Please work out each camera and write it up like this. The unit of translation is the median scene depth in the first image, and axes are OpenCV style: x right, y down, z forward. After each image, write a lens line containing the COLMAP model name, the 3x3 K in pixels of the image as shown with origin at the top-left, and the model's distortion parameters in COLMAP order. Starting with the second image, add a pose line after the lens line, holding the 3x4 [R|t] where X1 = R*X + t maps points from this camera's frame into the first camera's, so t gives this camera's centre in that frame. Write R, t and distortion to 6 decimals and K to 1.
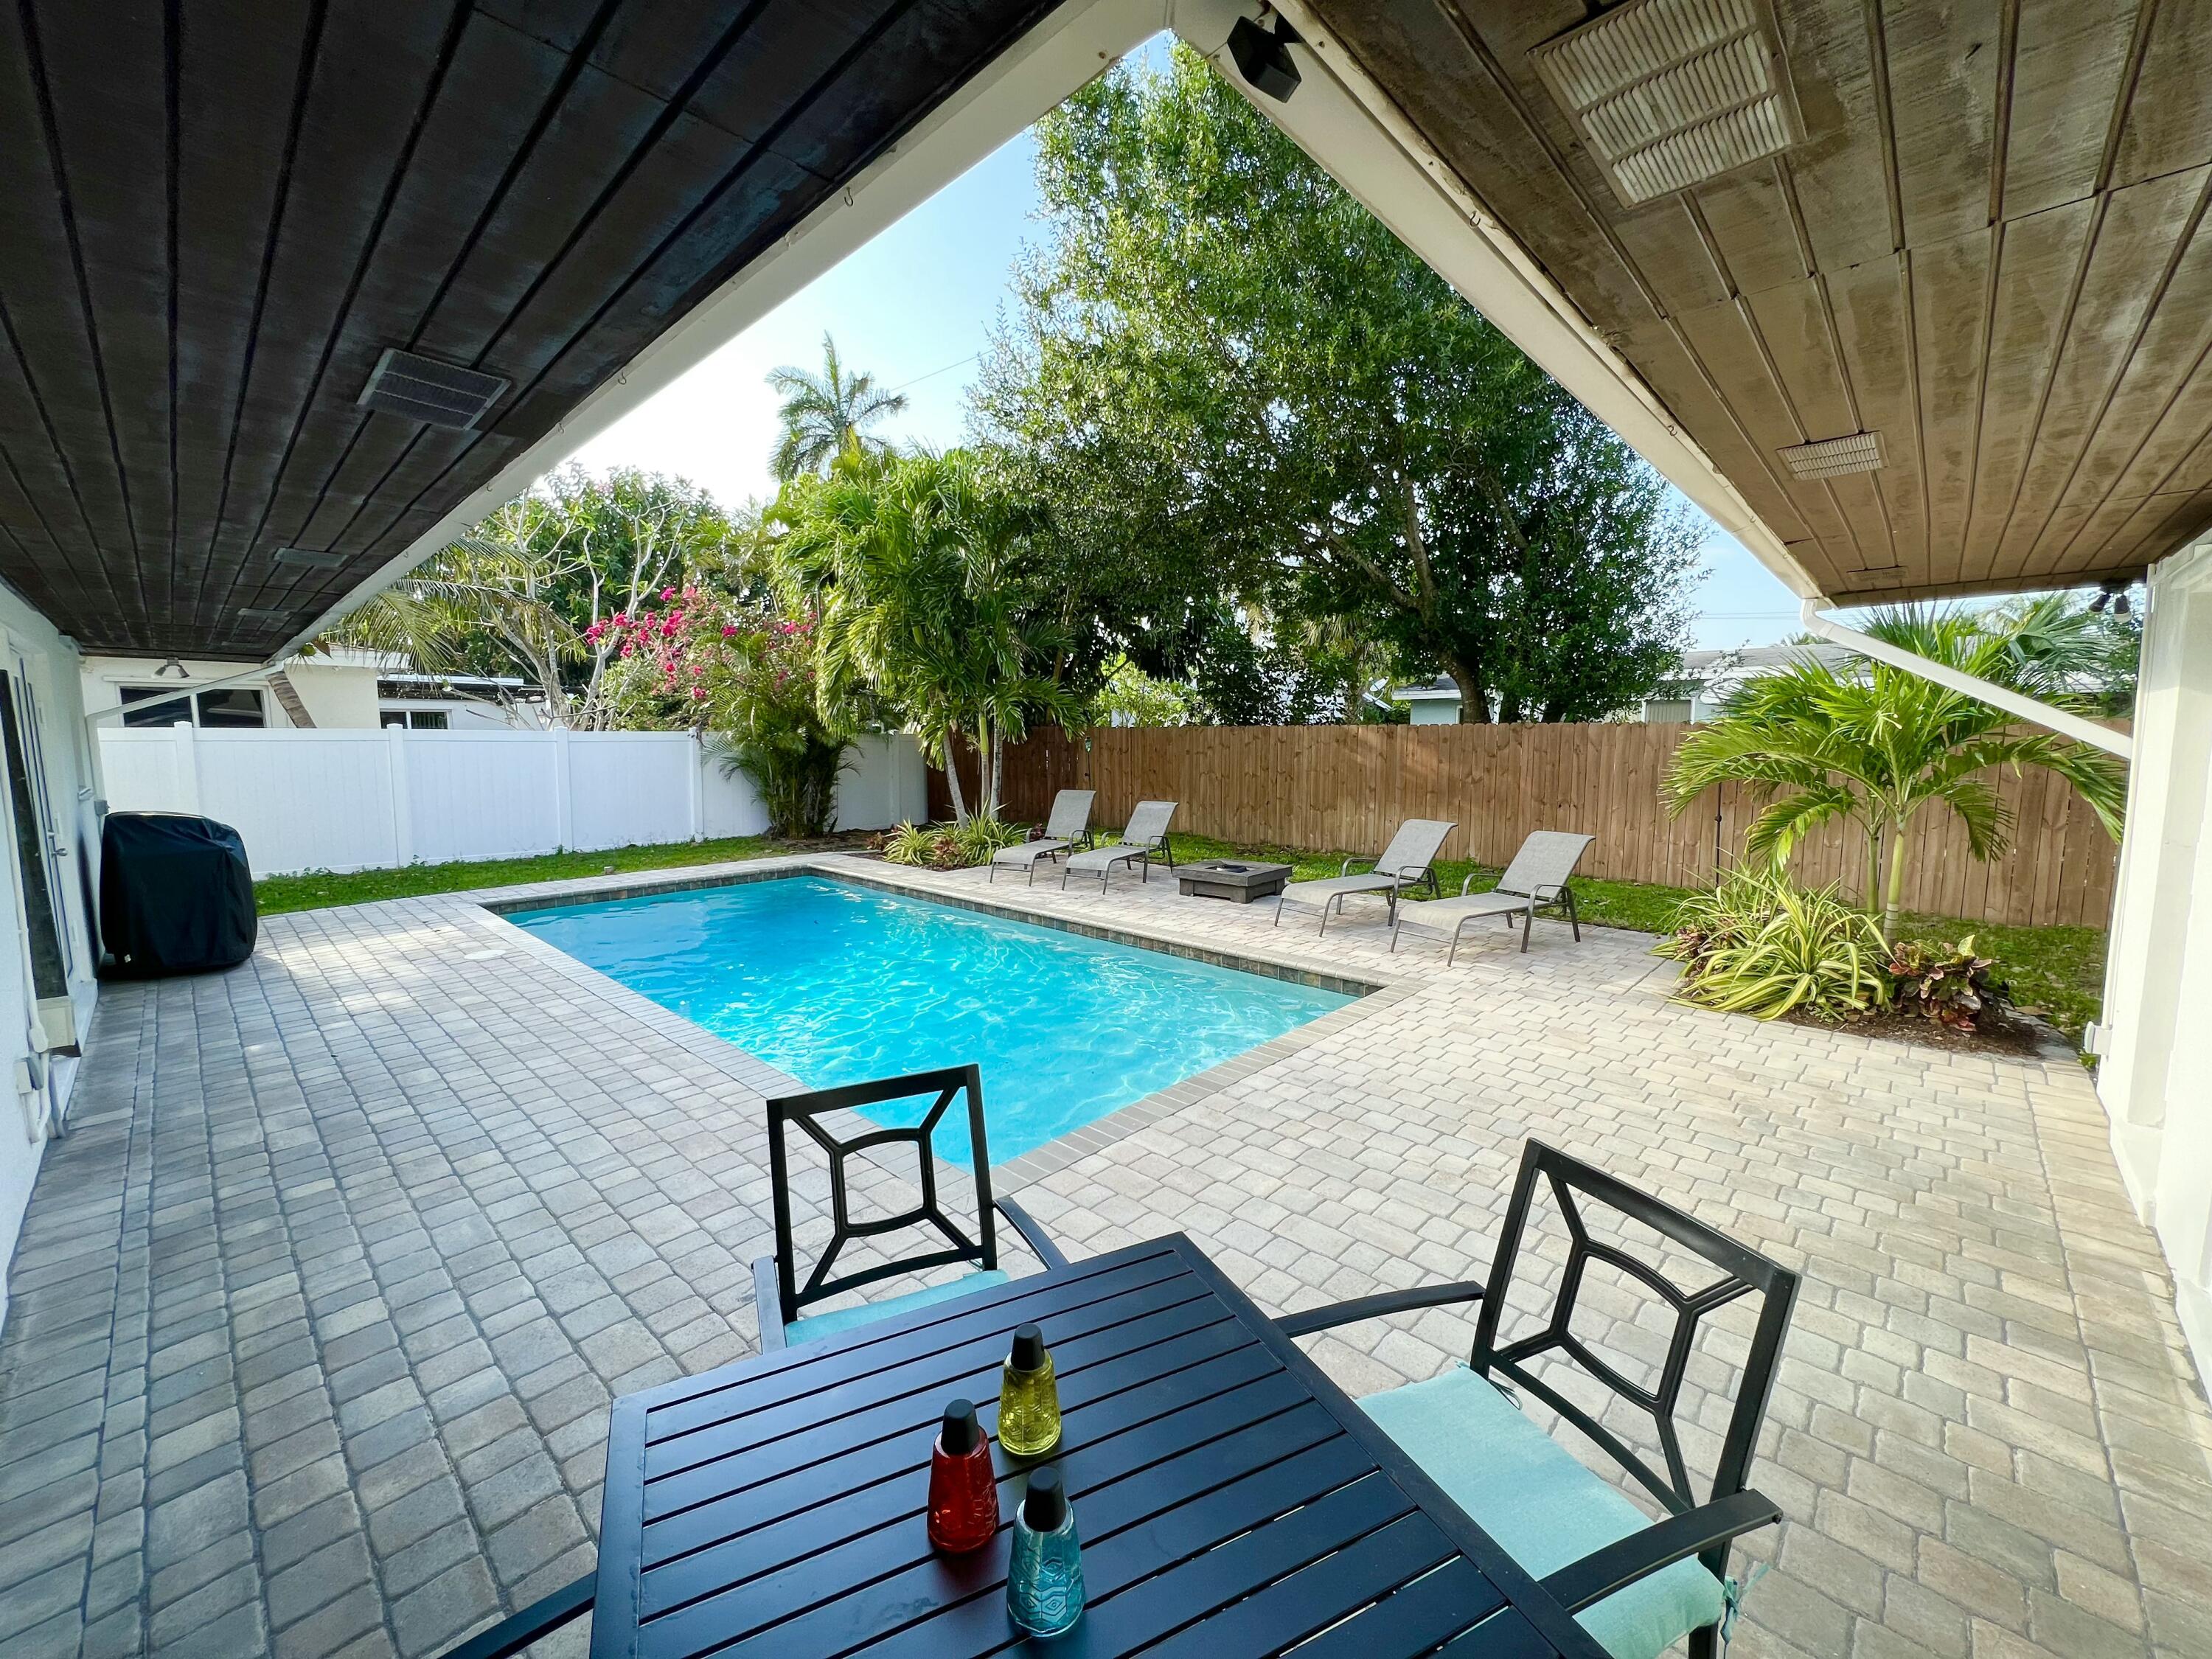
lens RADIAL K [[877.7, 0, 1103.3], [0, 877.7, 824.7], [0, 0, 1]] dist [0.000020, -0.000116]
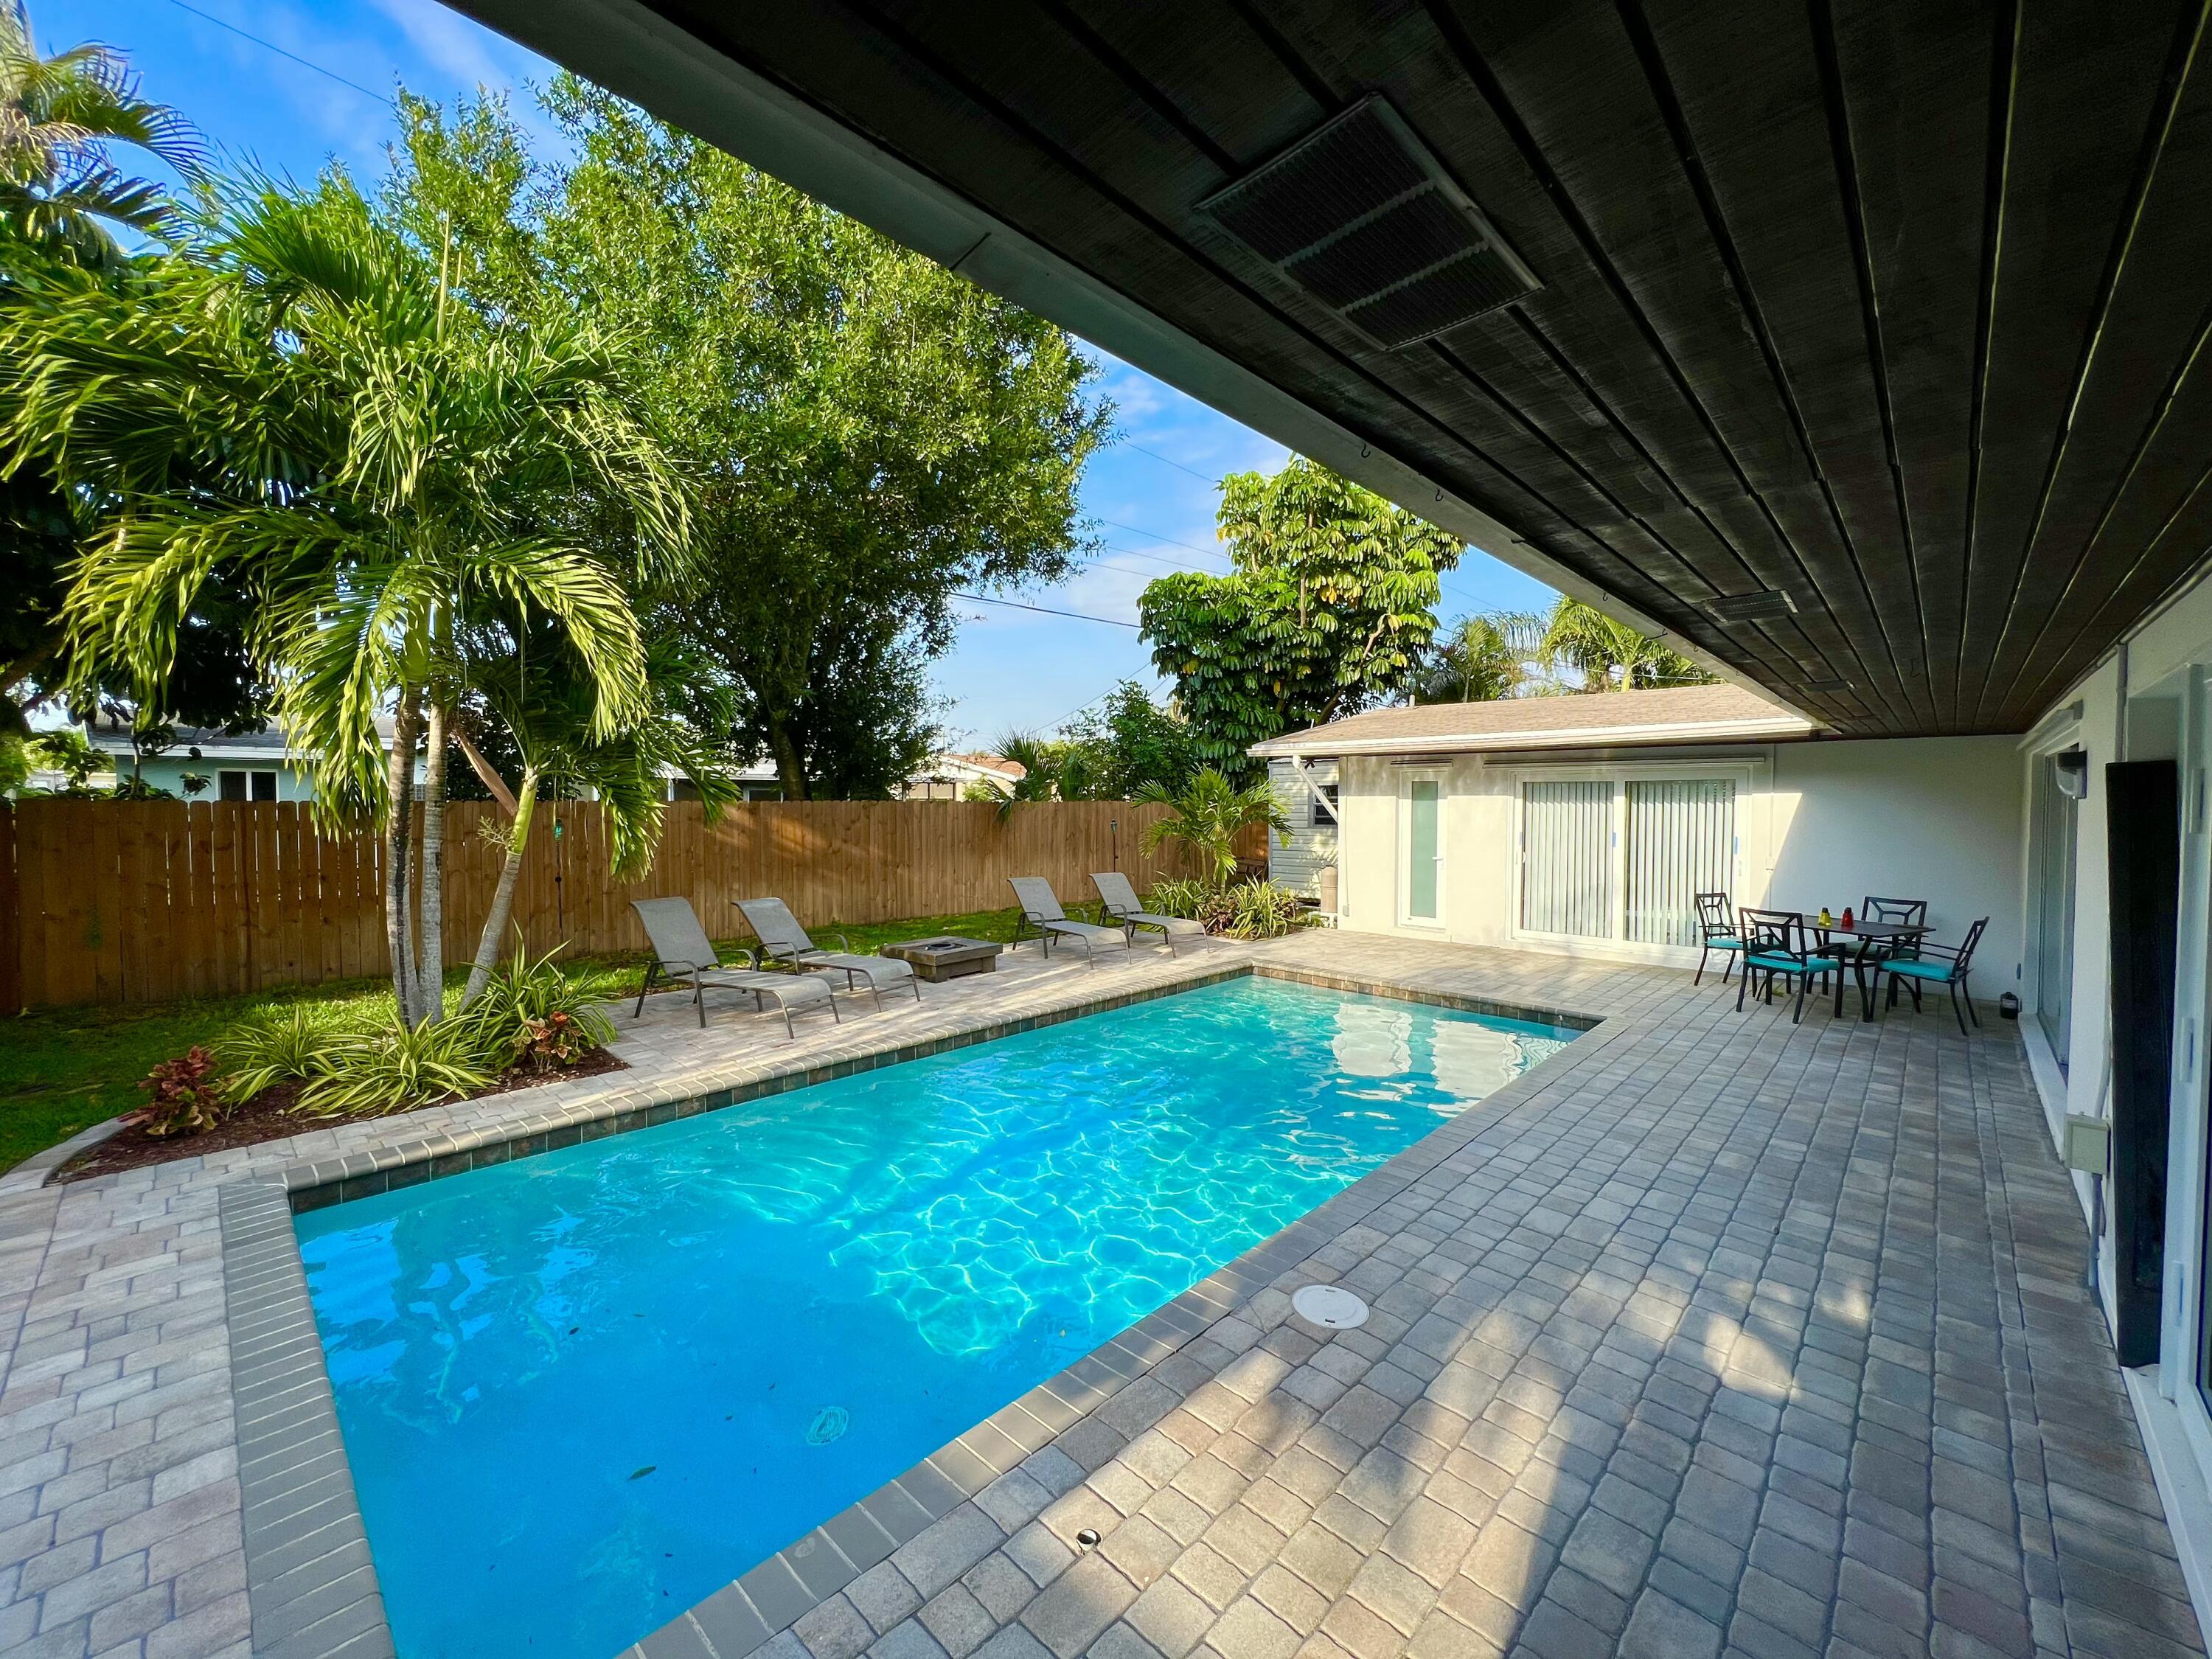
lens RADIAL K [[877.7, 0, 1103.3], [0, 877.7, 824.7], [0, 0, 1]] dist [0.000020, -0.000116]
pose [[0.007687, -0.023871, 0.999685, -1.791648], [0.098881, 0.994834, 0.022995, -0.195047], [-0.995070, 0.098673, 0.010007, 1.679361]]
